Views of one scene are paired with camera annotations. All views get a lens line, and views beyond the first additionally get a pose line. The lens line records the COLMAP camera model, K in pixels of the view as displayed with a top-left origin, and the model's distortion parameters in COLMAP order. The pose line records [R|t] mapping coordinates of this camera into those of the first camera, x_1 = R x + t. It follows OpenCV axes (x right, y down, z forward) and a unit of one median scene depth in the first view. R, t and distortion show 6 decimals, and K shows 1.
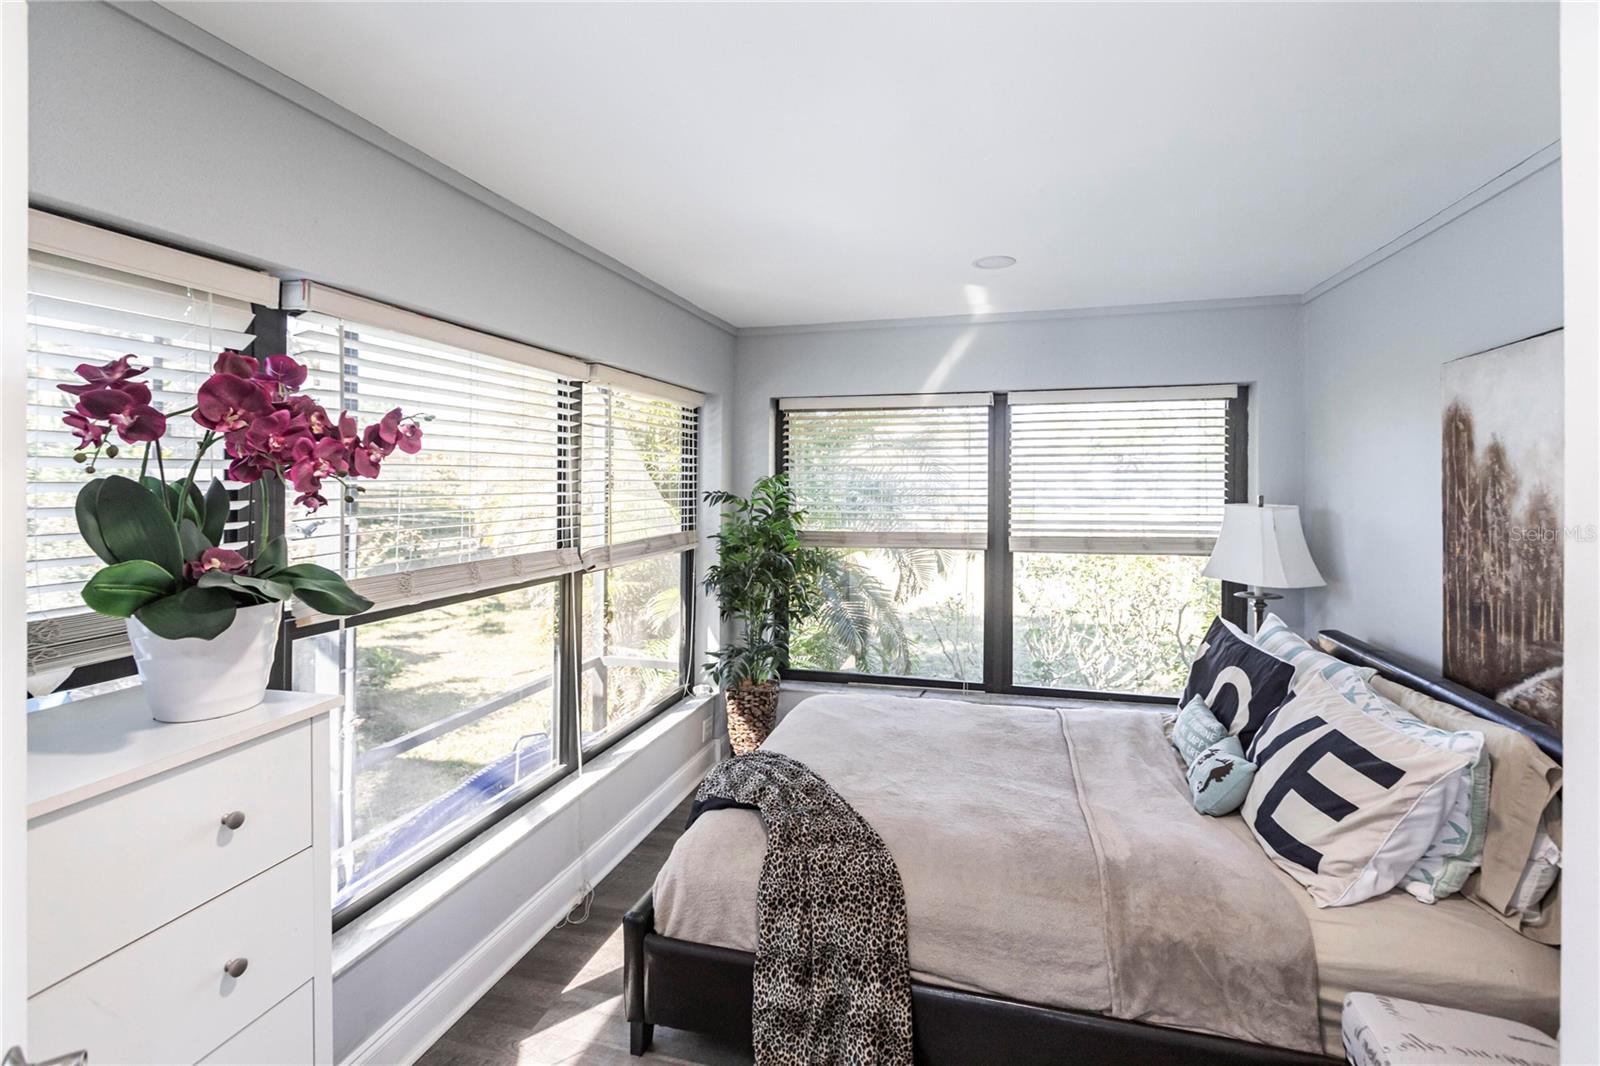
lens RADIAL K [[742.9, 0, 793.0], [0, 742.9, 479.7], [0, 0, 1]] dist [0.004996, -0.001306]
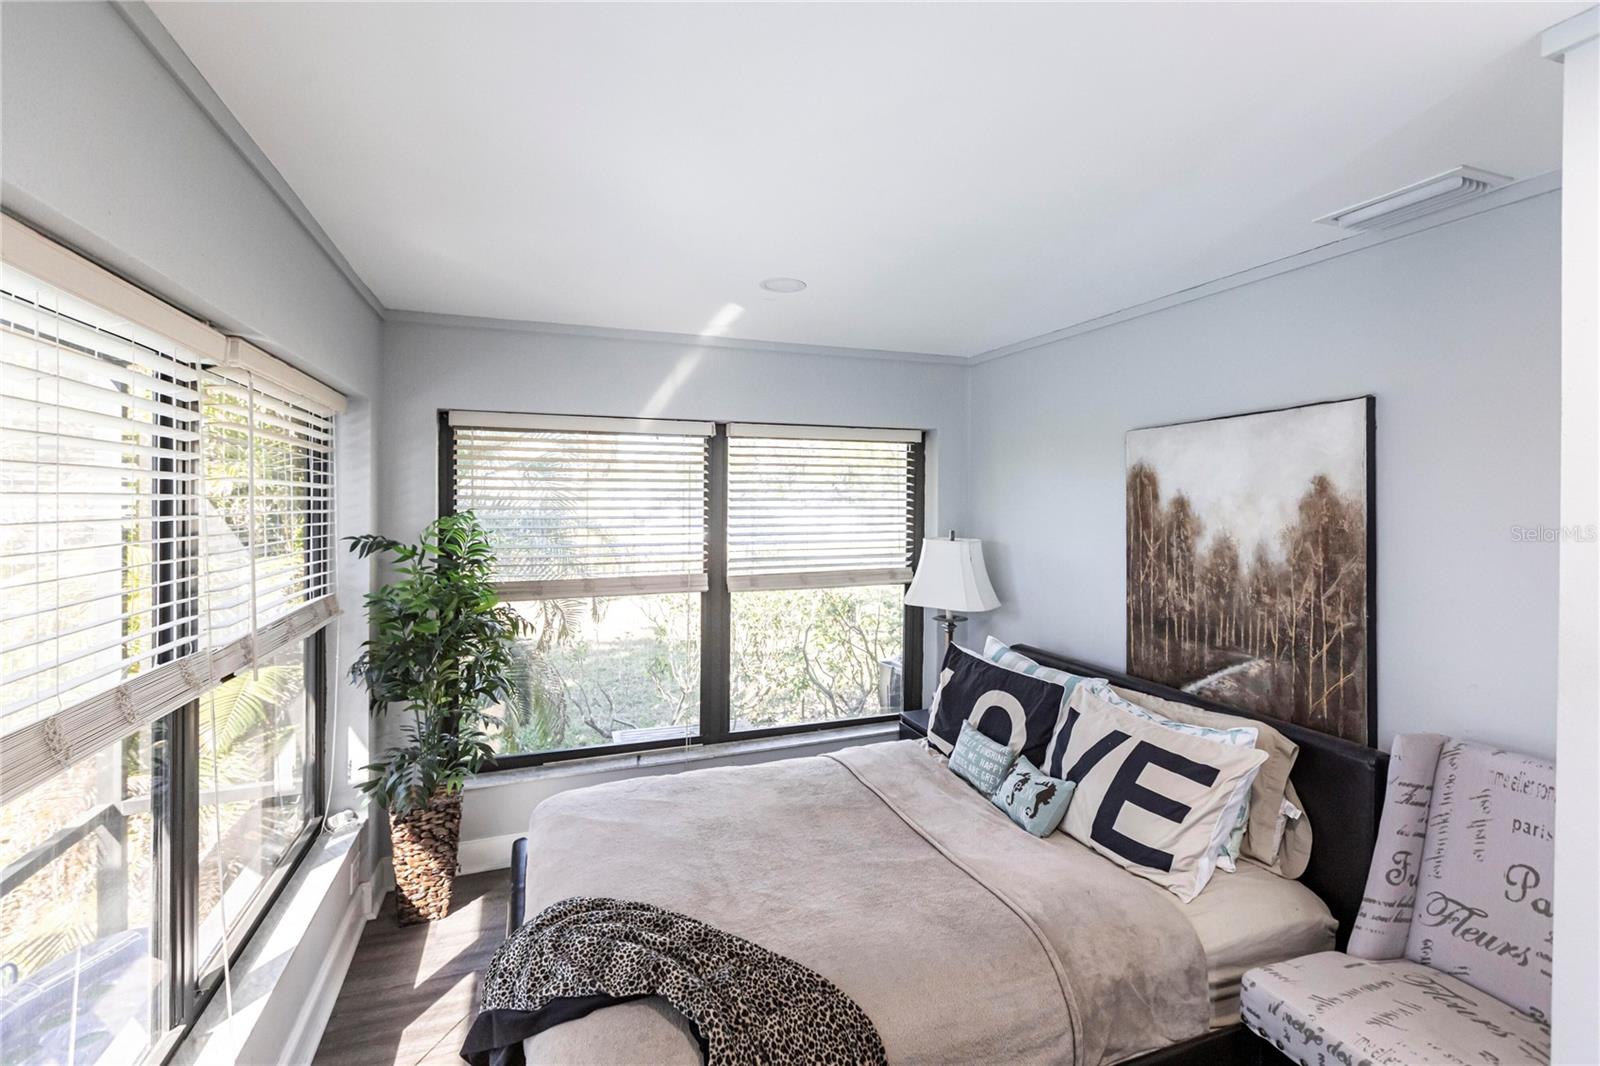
lens RADIAL K [[742.9, 0, 816.9], [0, 742.9, 510.8], [0, 0, 1]] dist [0.004996, -0.001306]
pose [[0.801159, -0.005286, 0.598428, -0.326165], [-0.004864, 0.999870, 0.015343, -0.037923], [-0.598432, -0.015203, 0.801029, 0.311559]]
